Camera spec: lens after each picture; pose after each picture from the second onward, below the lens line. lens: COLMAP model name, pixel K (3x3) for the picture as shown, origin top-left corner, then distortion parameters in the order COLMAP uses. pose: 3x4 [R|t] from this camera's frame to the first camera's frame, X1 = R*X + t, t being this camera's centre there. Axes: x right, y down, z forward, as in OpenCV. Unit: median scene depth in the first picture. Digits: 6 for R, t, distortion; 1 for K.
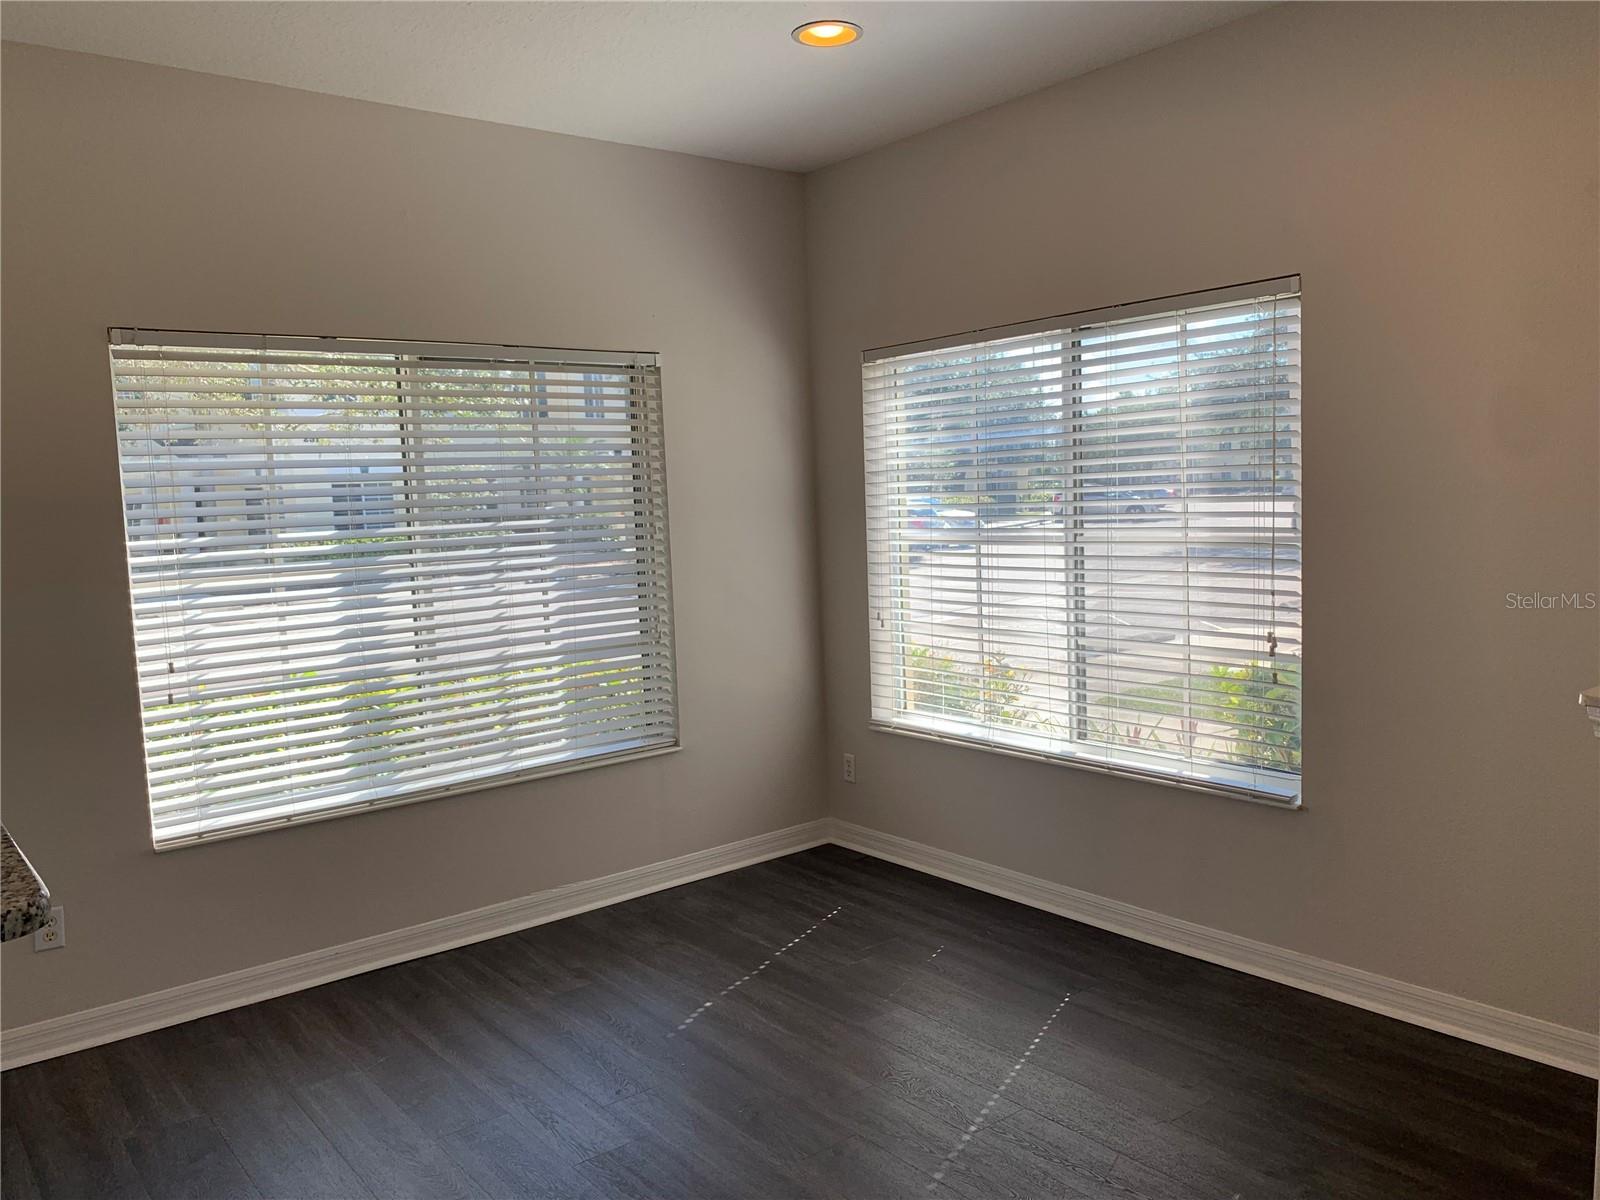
lens RADIAL K [[1220.9, 0, 811.4], [0, 1220.9, 610.8], [0, 0, 1]] dist [0.026776, -0.036817]
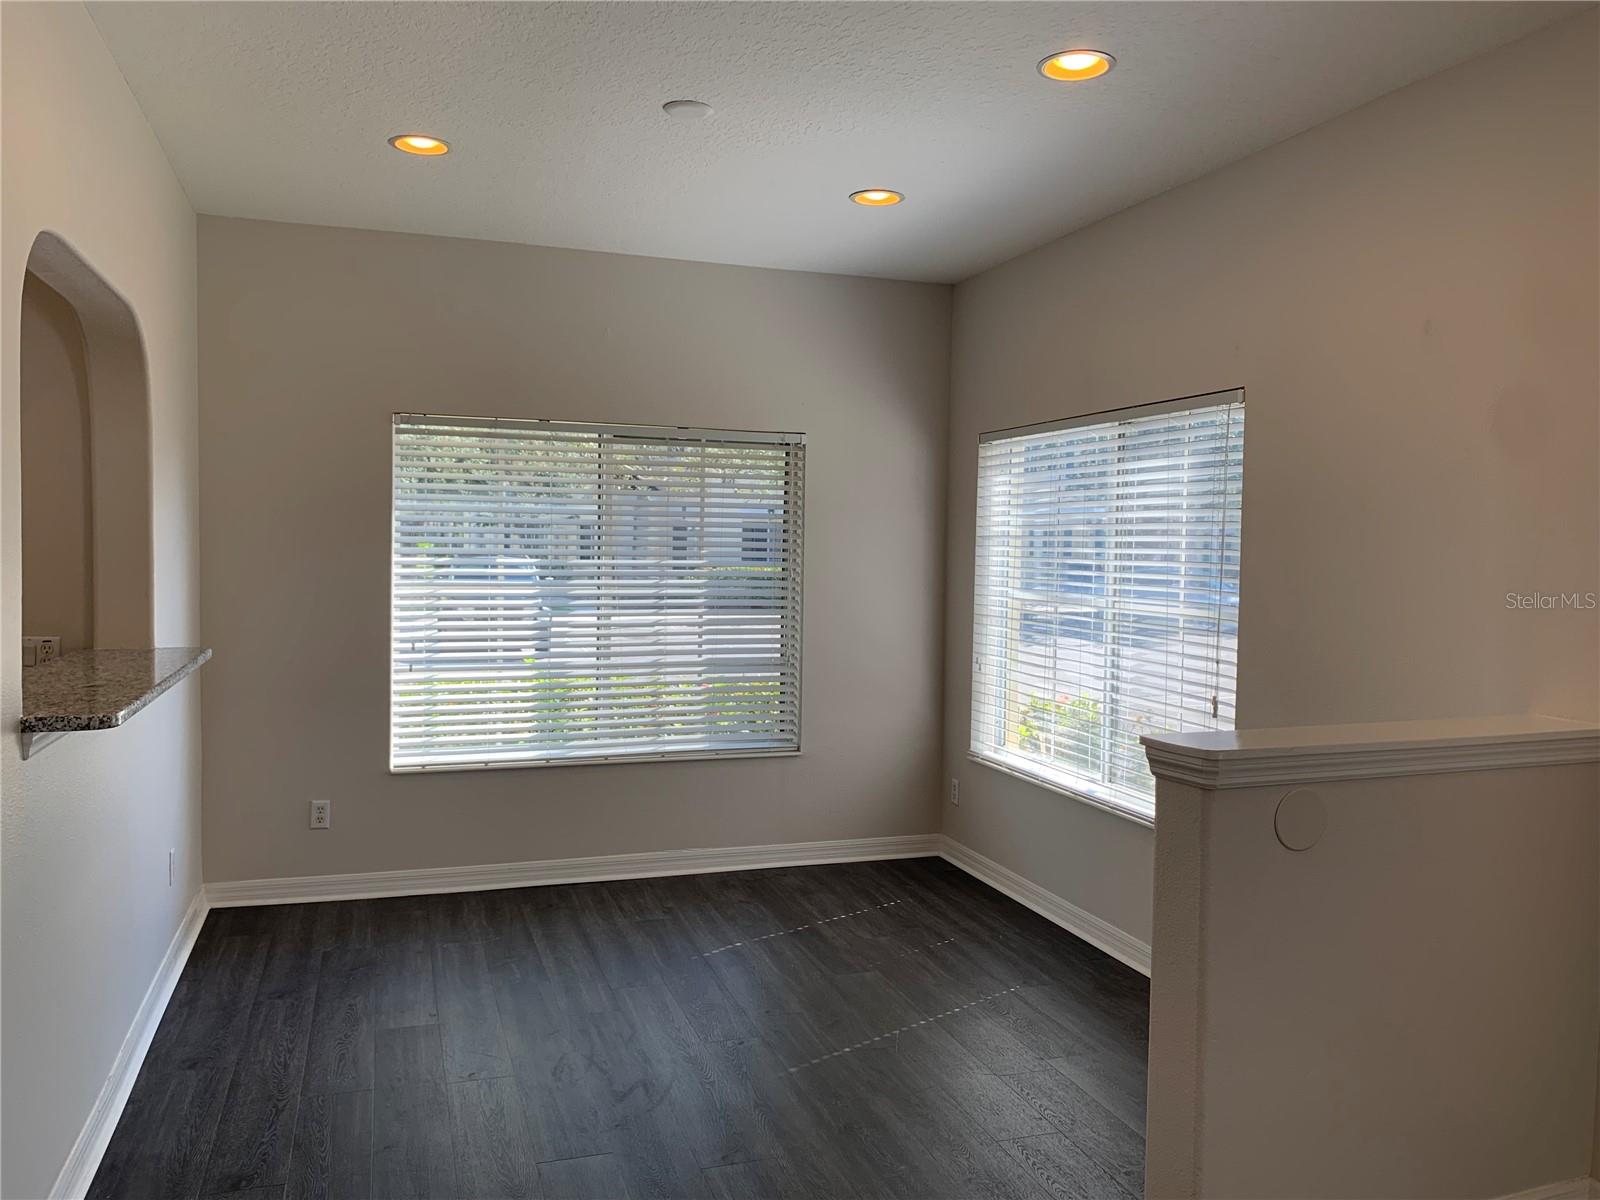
lens RADIAL K [[1220.9, 0, 810.7], [0, 1220.9, 594.6], [0, 0, 1]] dist [0.026776, -0.036817]
pose [[0.935057, 0.068647, -0.347788, 0.348937], [-0.087554, 0.995399, -0.038923, 0.001185], [0.343516, 0.066845, 0.936765, -0.165128]]
